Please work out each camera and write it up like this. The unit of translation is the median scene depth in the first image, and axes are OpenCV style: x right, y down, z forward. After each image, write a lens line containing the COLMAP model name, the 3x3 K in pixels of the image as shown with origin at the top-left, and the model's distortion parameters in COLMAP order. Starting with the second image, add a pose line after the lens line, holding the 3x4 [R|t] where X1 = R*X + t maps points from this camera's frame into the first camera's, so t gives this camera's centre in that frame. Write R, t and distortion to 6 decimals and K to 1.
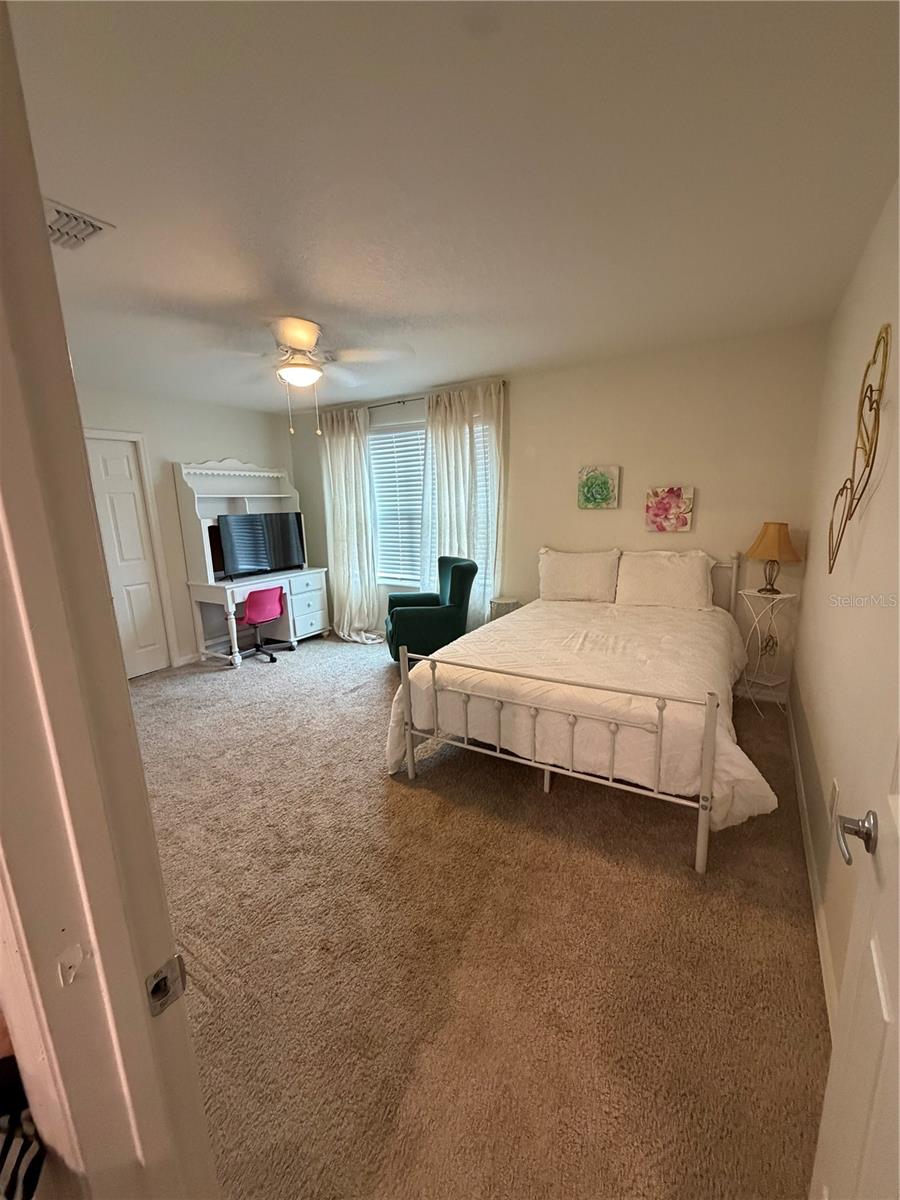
lens RADIAL K [[477.9, 0, 448.5], [0, 477.9, 597.1], [0, 0, 1]] dist [0.000027, 0.000205]
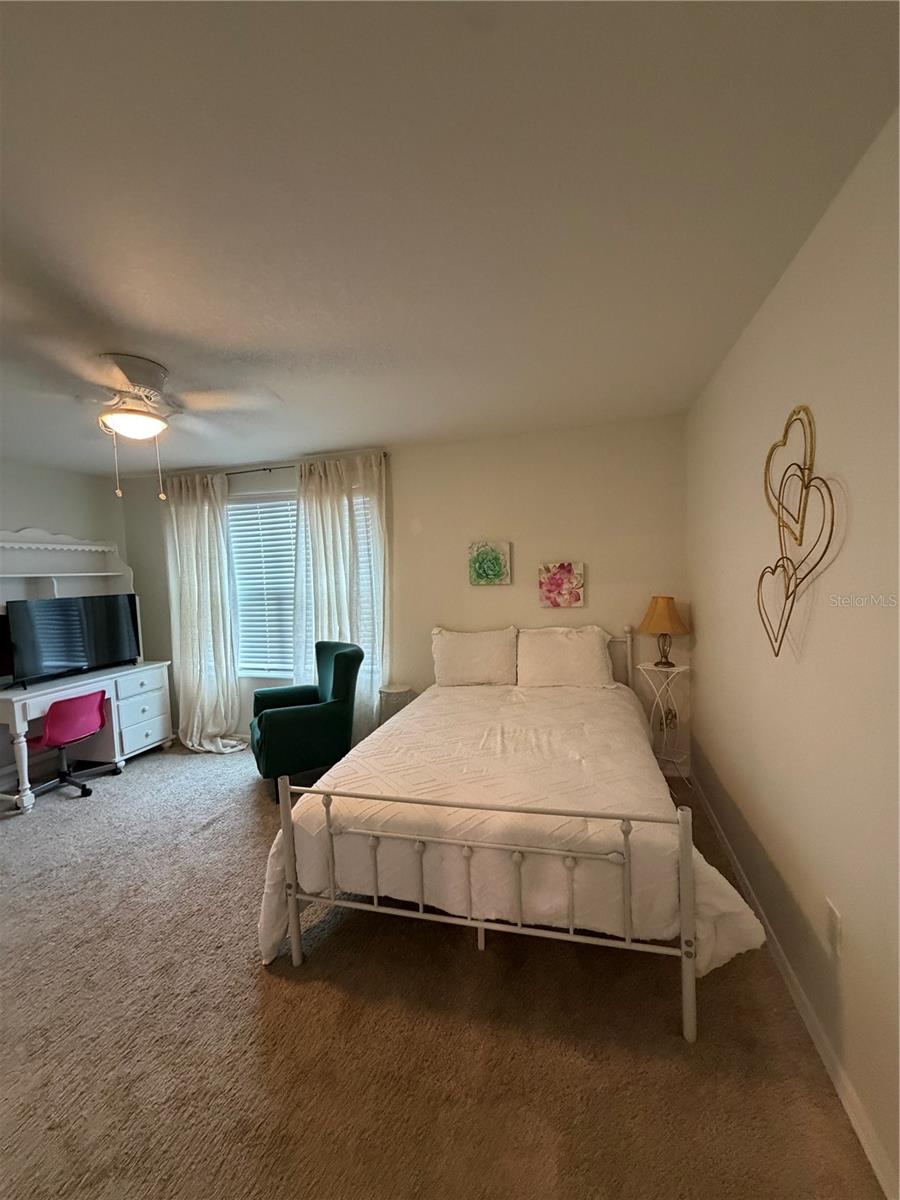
lens RADIAL K [[477.9, 0, 448.5], [0, 477.9, 597.1], [0, 0, 1]] dist [0.000027, 0.000205]
pose [[0.961249, -0.023607, 0.274667, -0.030251], [0.064196, 0.988105, -0.139740, -0.034183], [-0.268101, 0.151957, 0.951331, 0.123763]]
